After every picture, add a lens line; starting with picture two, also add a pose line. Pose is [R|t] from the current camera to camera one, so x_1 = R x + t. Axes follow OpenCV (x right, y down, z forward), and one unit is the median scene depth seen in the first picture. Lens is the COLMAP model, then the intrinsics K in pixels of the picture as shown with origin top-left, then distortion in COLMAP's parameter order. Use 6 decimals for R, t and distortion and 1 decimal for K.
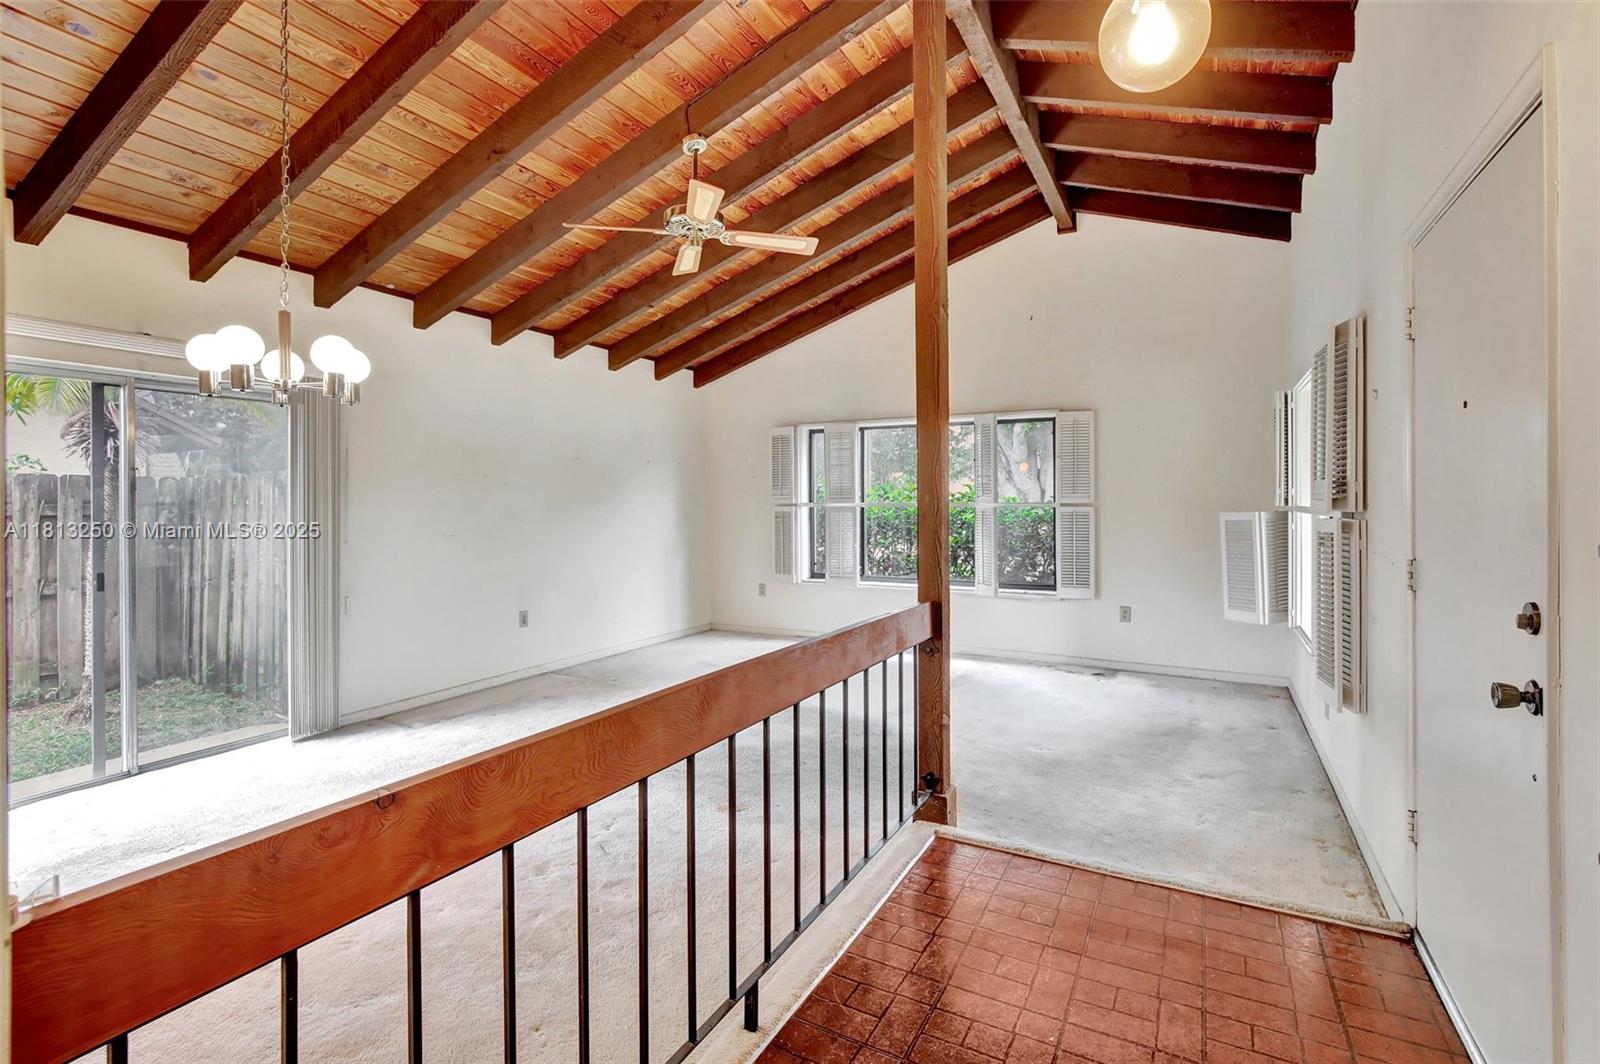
lens RADIAL K [[743.8, 0, 800.7], [0, 743.8, 507.3], [0, 0, 1]] dist [-0.004120, -0.000533]
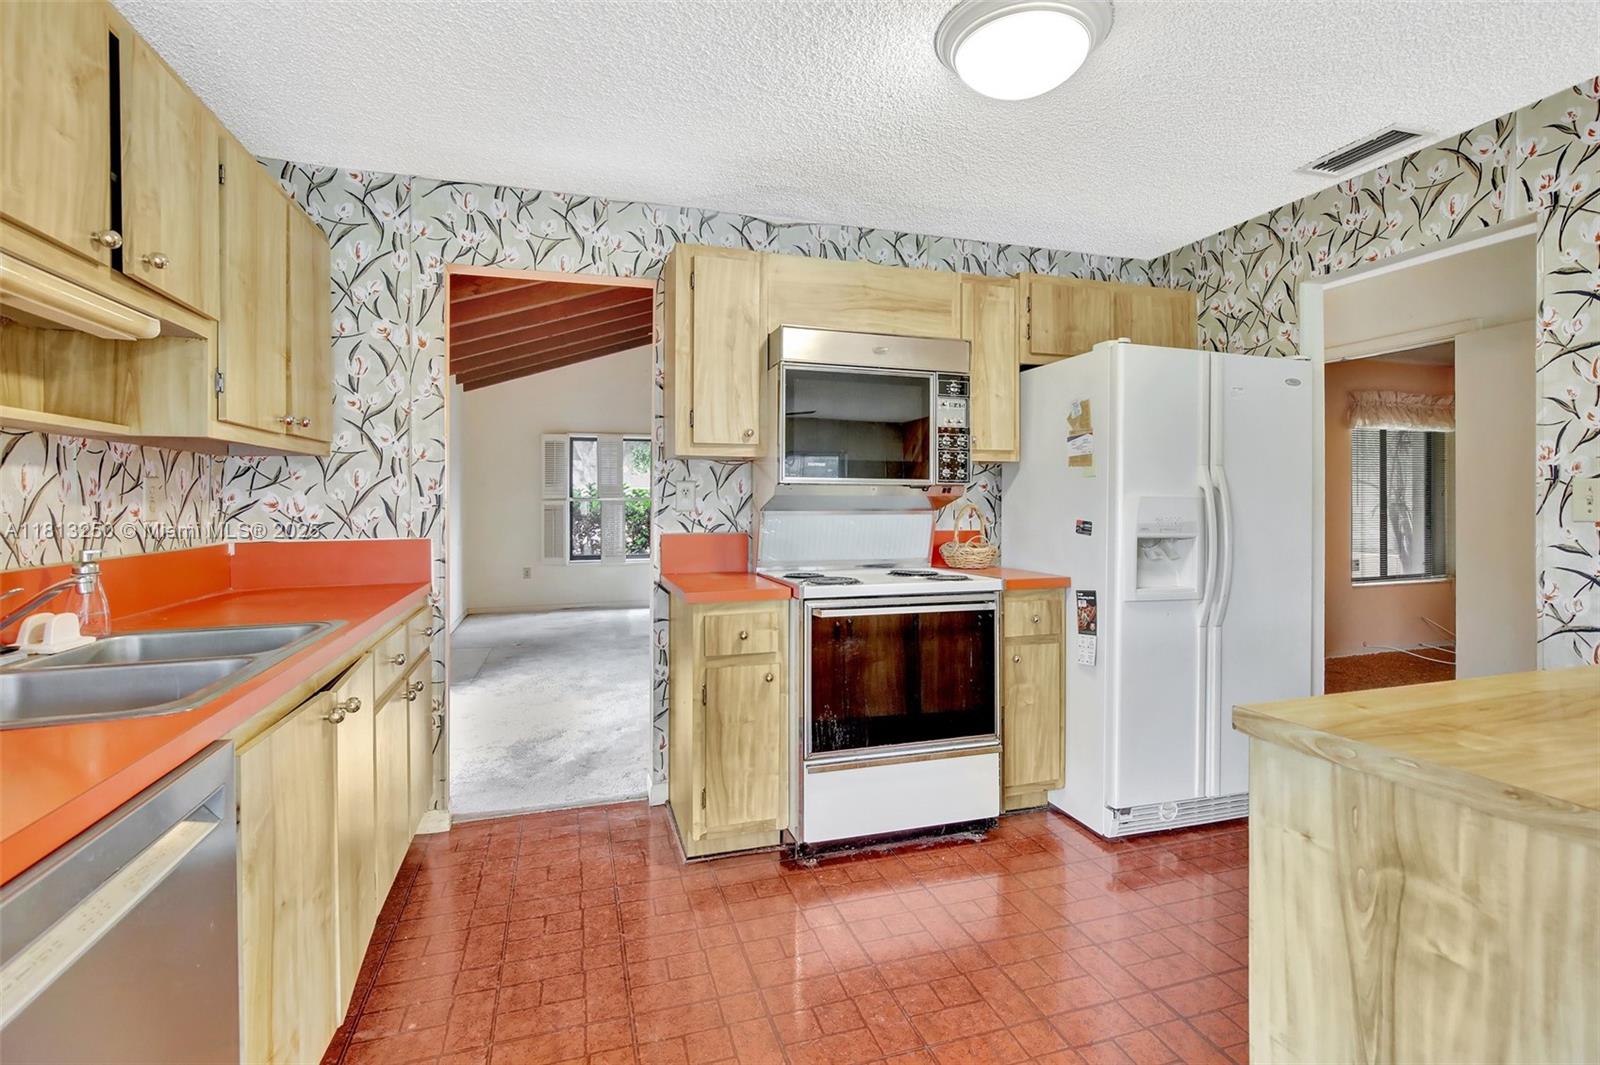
lens RADIAL K [[743.8, 0, 800.7], [0, 743.8, 507.8], [0, 0, 1]] dist [-0.004120, -0.000533]
pose [[0.717932, -0.012351, 0.696004, -0.676786], [0.008851, 0.999924, 0.008614, 0.001830], [-0.696057, -0.000024, 0.717987, -0.149729]]
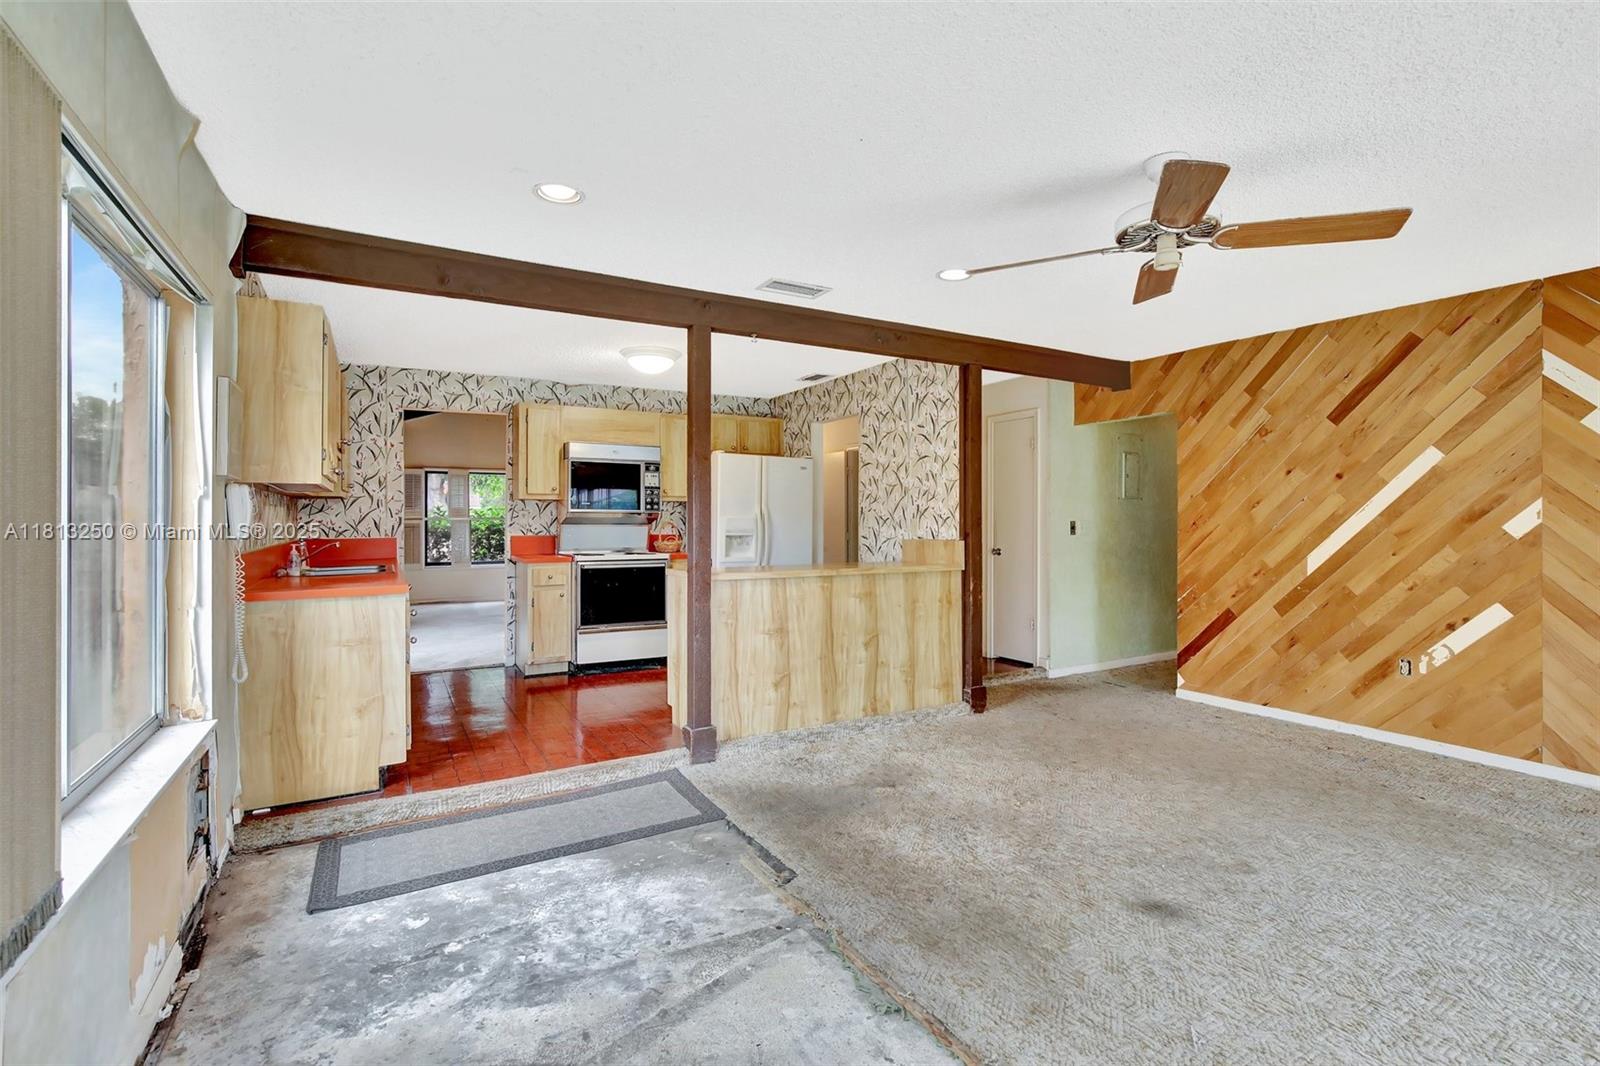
lens RADIAL K [[739.9, 0, 808.3], [0, 739.9, 526.9], [0, 0, 1]] dist [-0.011555, -0.000184]
pose [[0.546707, -0.013484, 0.837215, -1.014919], [0.008846, 0.999908, 0.010327, 0.003518], [-0.837277, 0.001760, 0.546776, -0.612365]]
